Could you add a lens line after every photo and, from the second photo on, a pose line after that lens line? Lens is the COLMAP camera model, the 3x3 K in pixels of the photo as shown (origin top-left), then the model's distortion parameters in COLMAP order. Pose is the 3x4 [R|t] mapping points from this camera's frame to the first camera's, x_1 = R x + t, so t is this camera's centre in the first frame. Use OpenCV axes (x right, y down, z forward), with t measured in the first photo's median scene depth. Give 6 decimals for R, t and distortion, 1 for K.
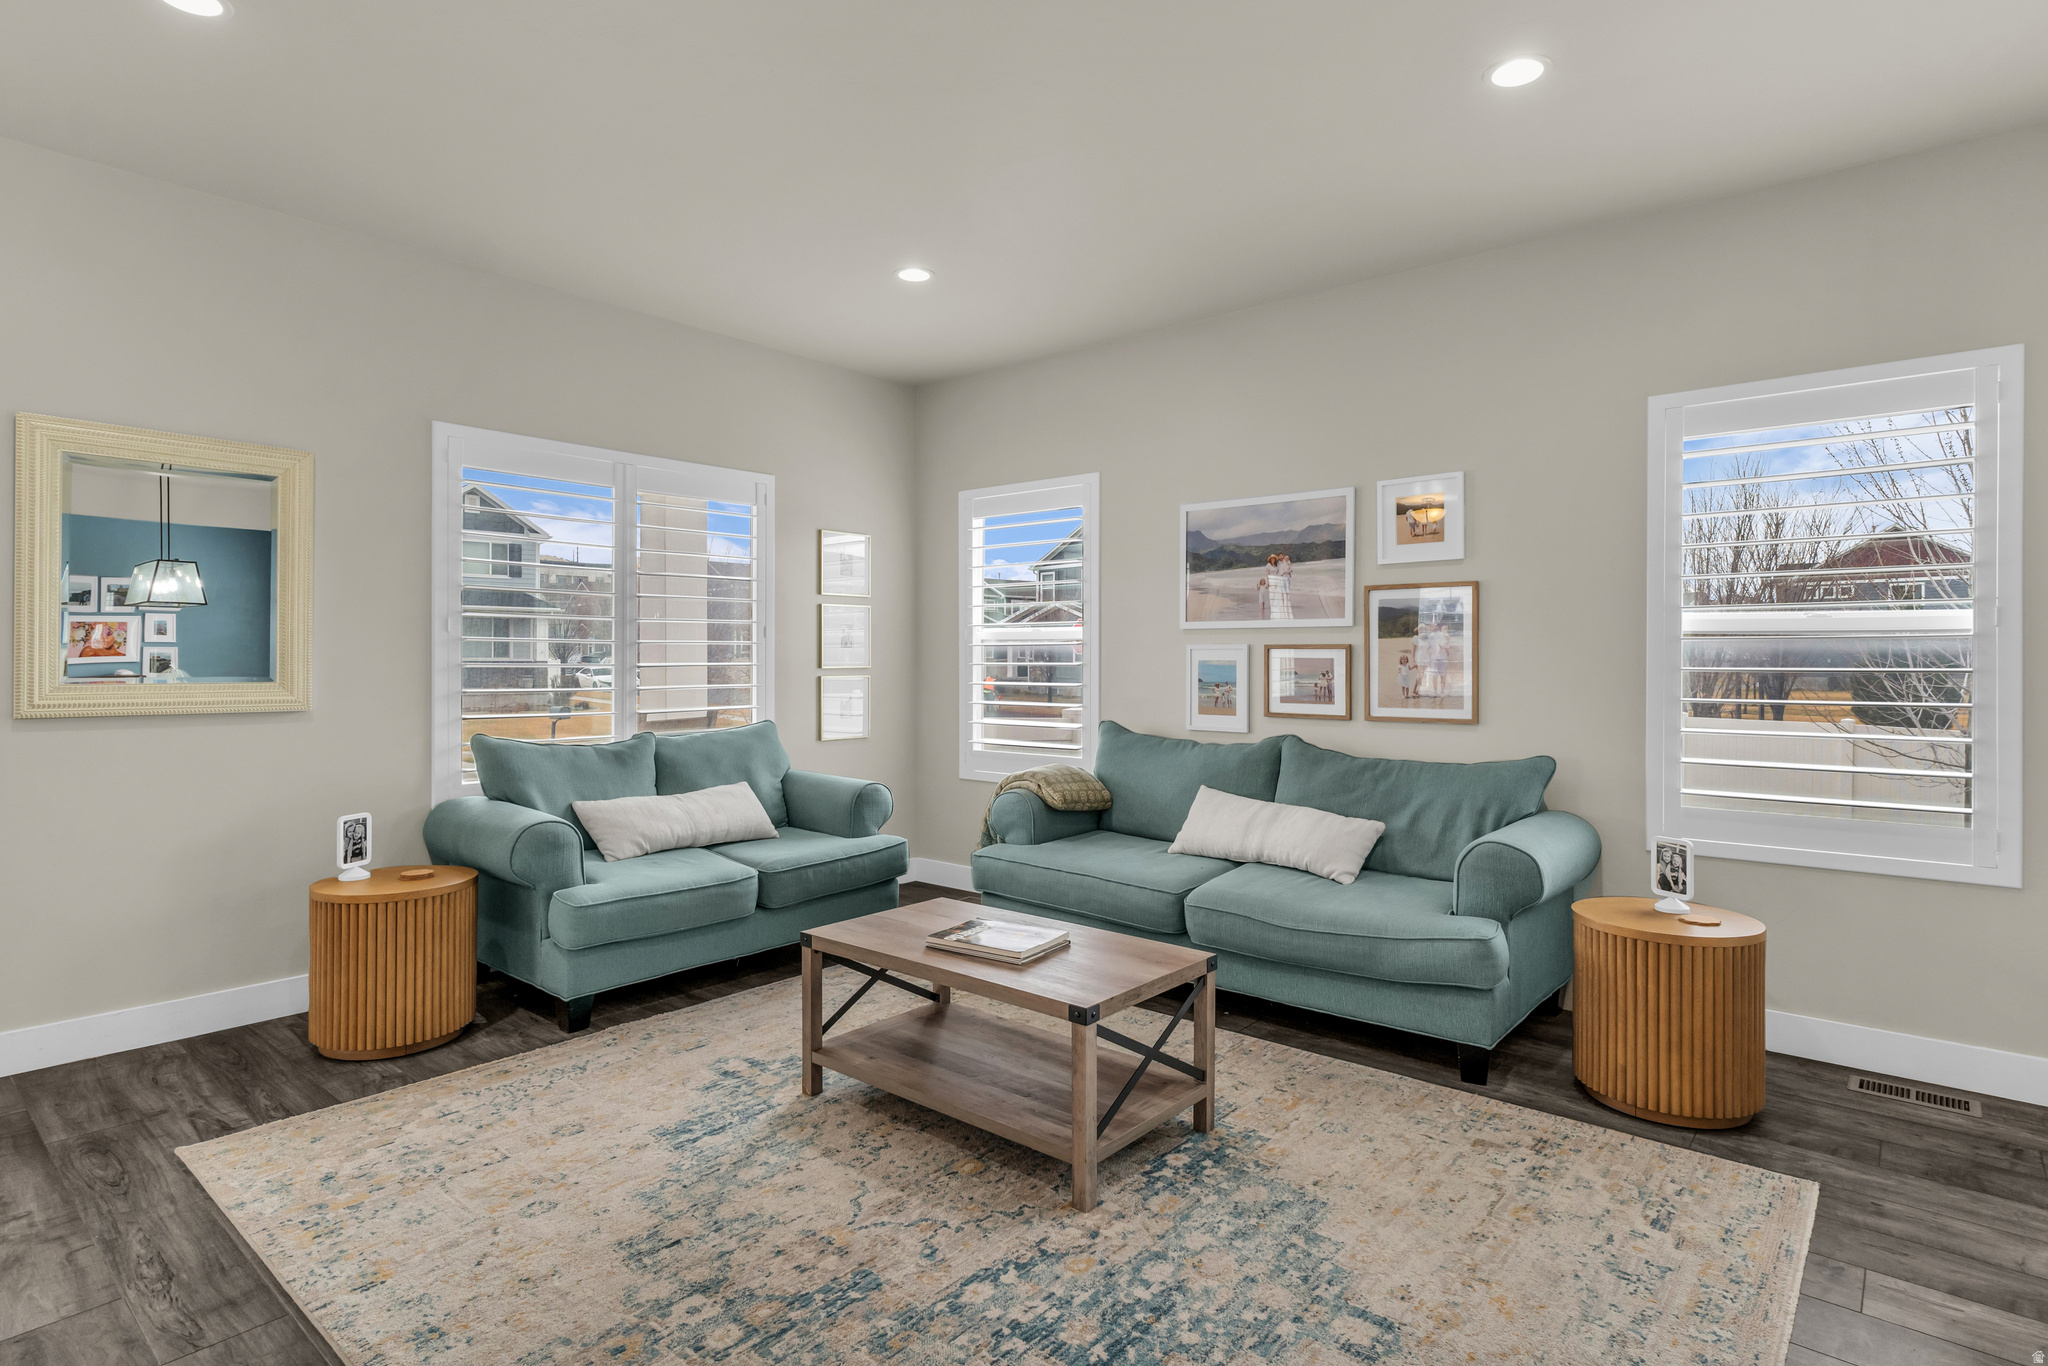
lens RADIAL K [[1065.5, 0, 1027.7], [0, 1065.5, 667.8], [0, 0, 1]] dist [0.000384, 0.000562]
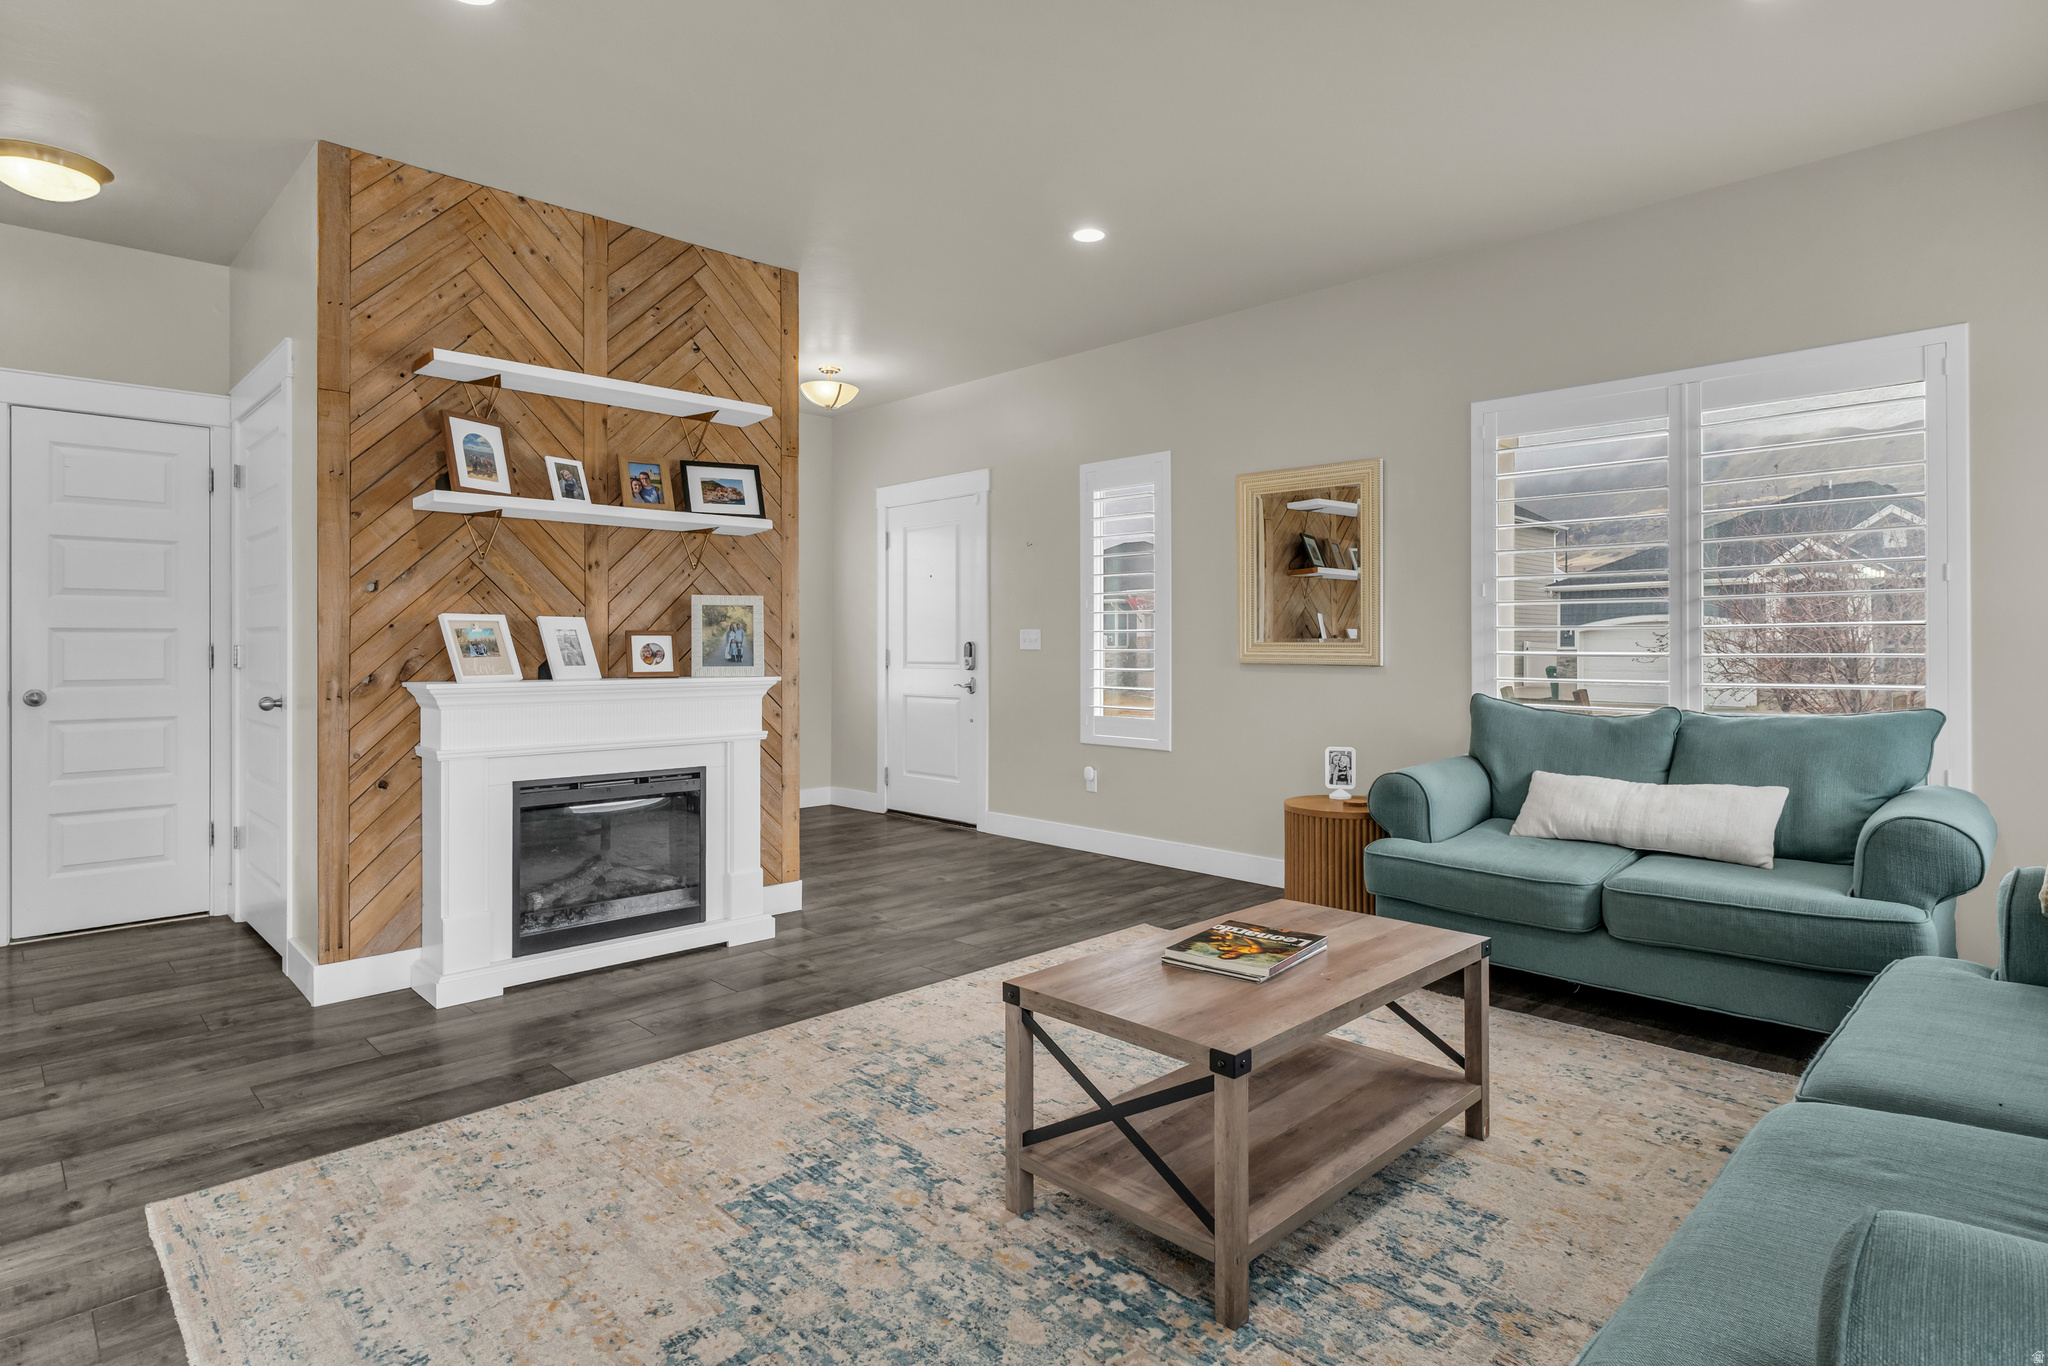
lens RADIAL K [[1065.5, 0, 1028.0], [0, 1065.5, 668.1], [0, 0, 1]] dist [0.000384, 0.000562]
pose [[-0.084281, 0.021362, -0.996213, 1.024617], [-0.006957, 0.999733, 0.022026, 0.031224], [0.996418, 0.008787, -0.084110, 1.174653]]
